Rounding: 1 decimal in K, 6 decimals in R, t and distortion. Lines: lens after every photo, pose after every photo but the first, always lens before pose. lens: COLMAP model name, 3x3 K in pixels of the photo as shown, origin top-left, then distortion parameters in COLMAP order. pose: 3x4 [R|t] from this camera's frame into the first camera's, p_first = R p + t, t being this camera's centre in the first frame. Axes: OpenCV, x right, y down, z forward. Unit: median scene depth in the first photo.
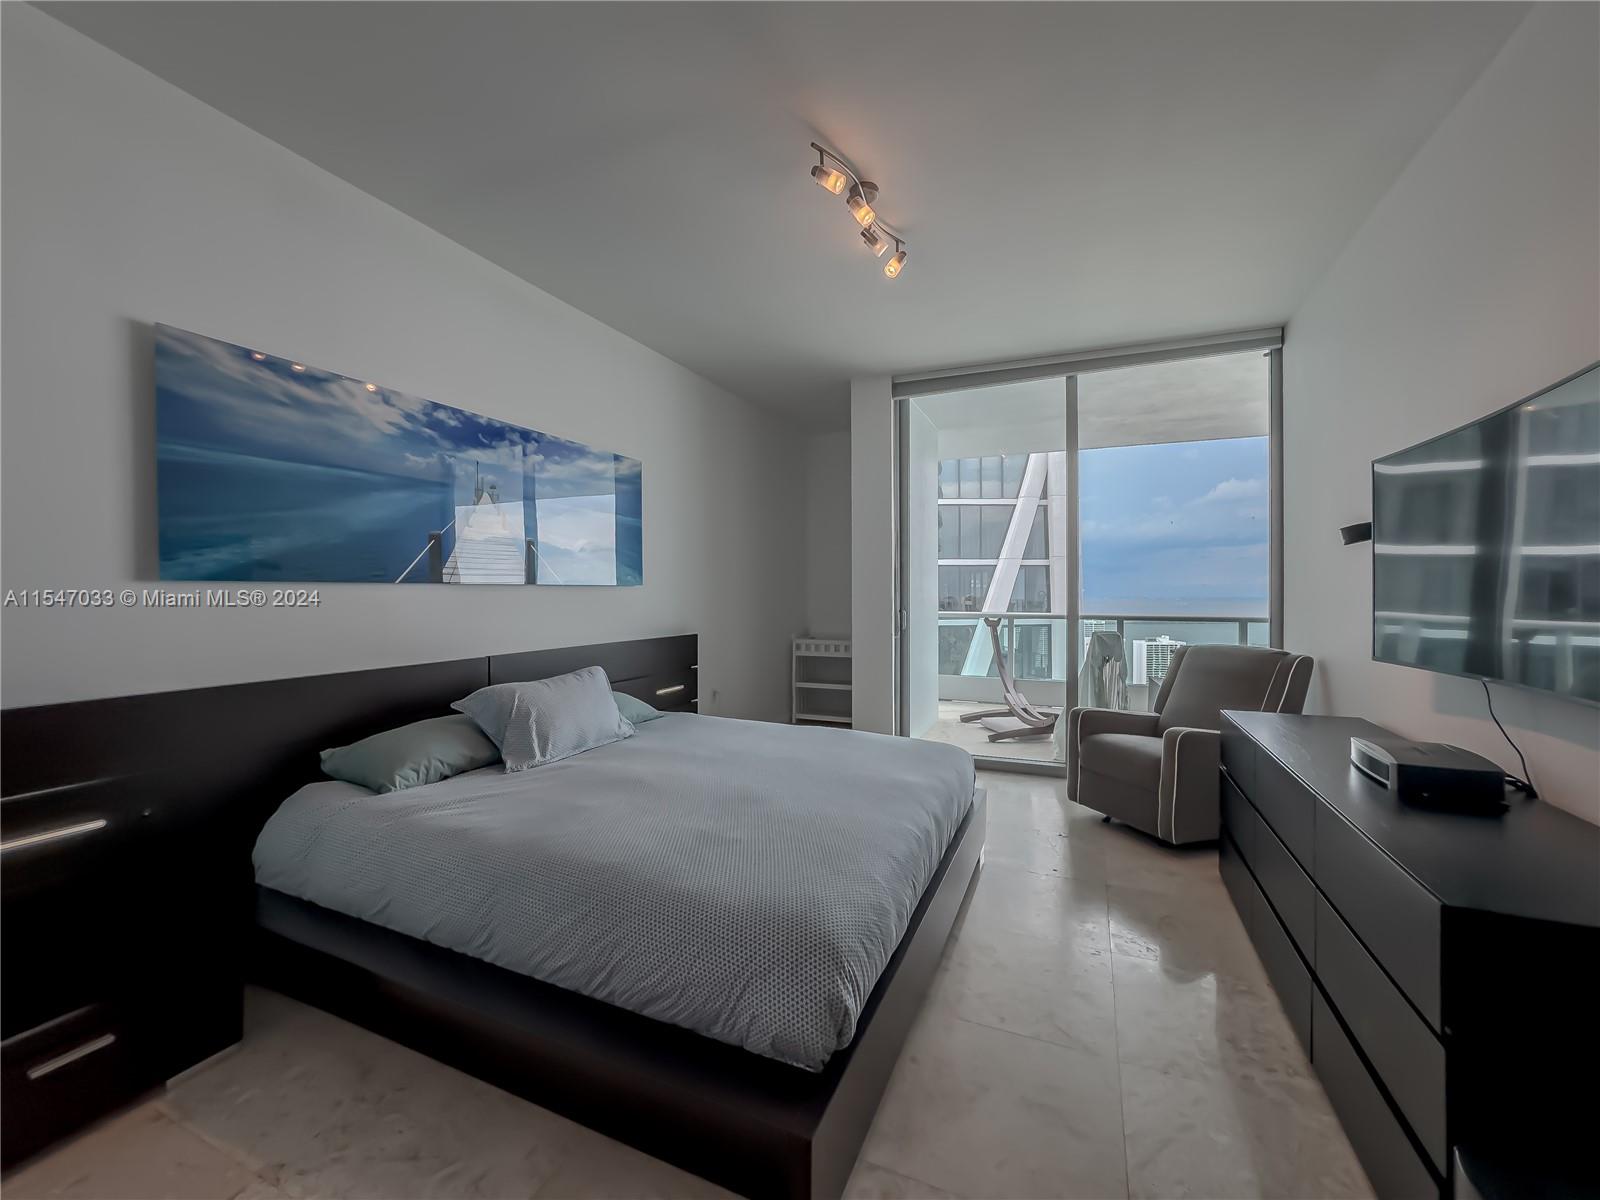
lens RADIAL K [[645.8, 0, 800.4], [0, 645.8, 594.0], [0, 0, 1]] dist [-0.035796, 0.014330]
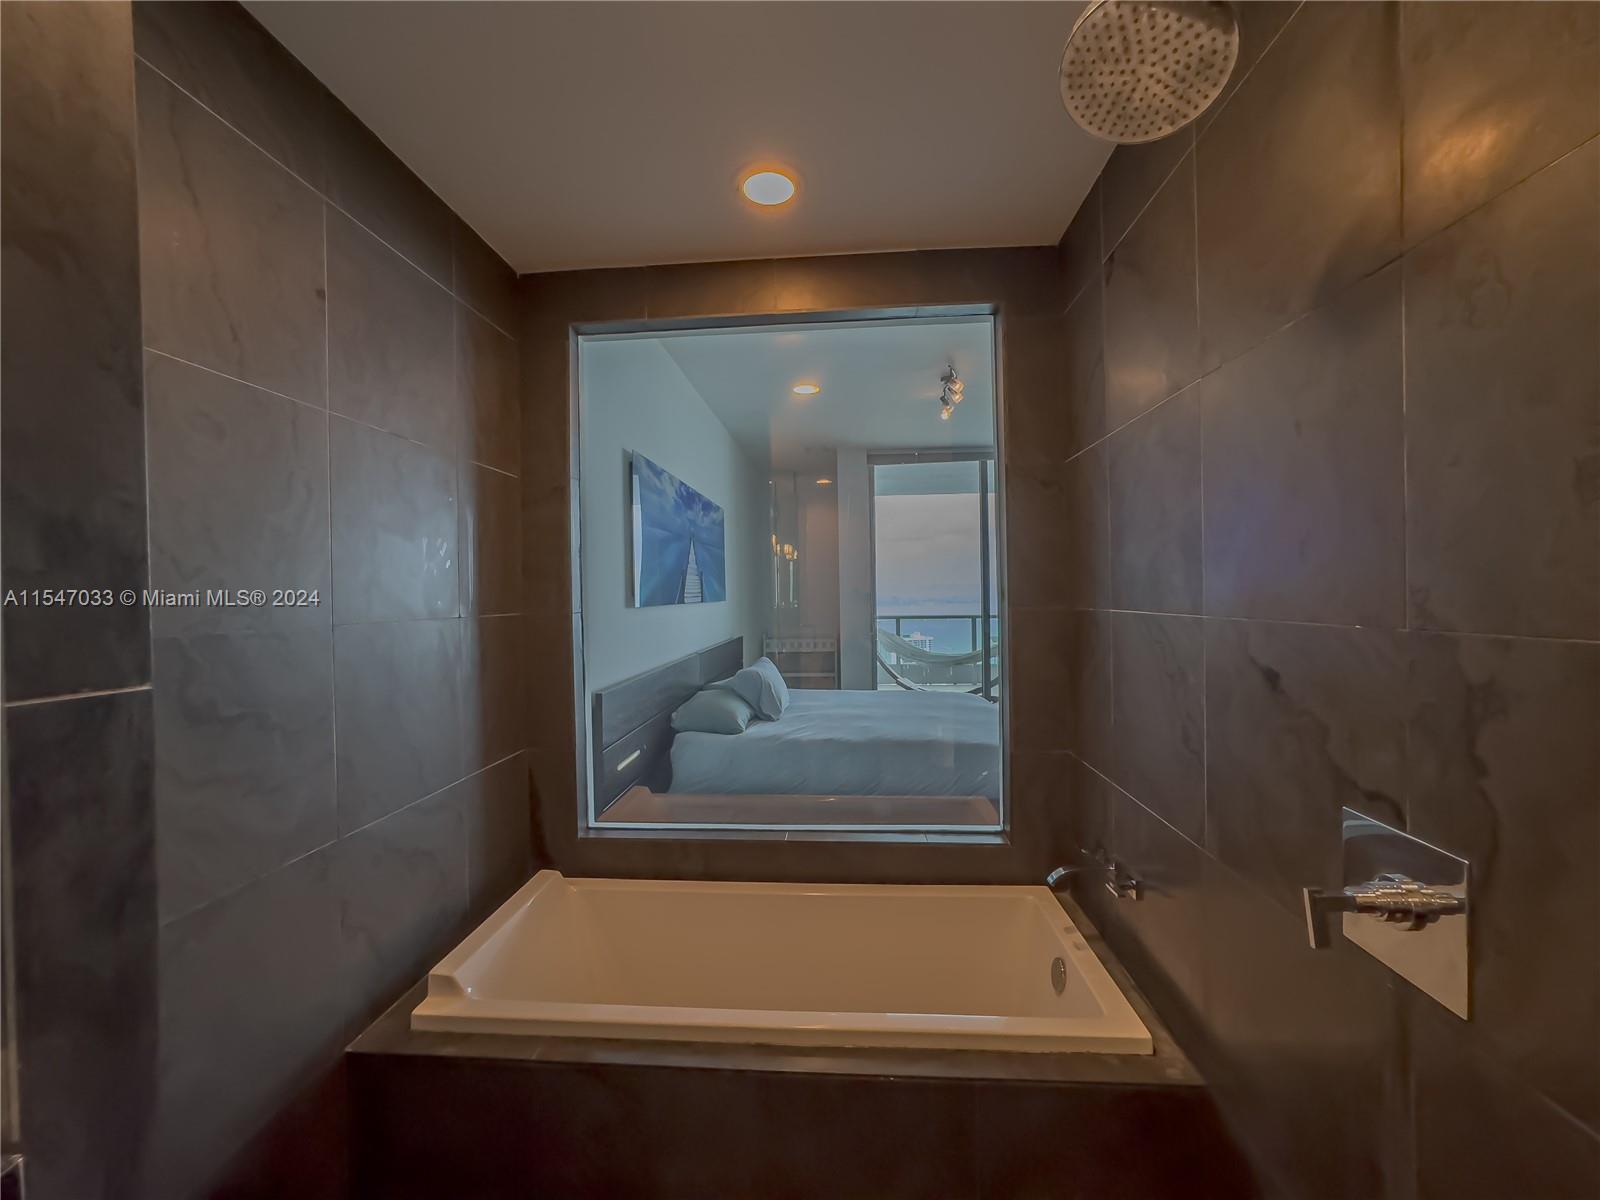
lens RADIAL K [[645.8, 0, 800.3], [0, 645.8, 594.1], [0, 0, 1]] dist [-0.035796, 0.014330]
pose [[0.937955, -0.016031, 0.346386, -0.484181], [0.018699, 0.999816, -0.004361, -0.018233], [-0.346252, 0.010567, 0.938082, -0.271479]]
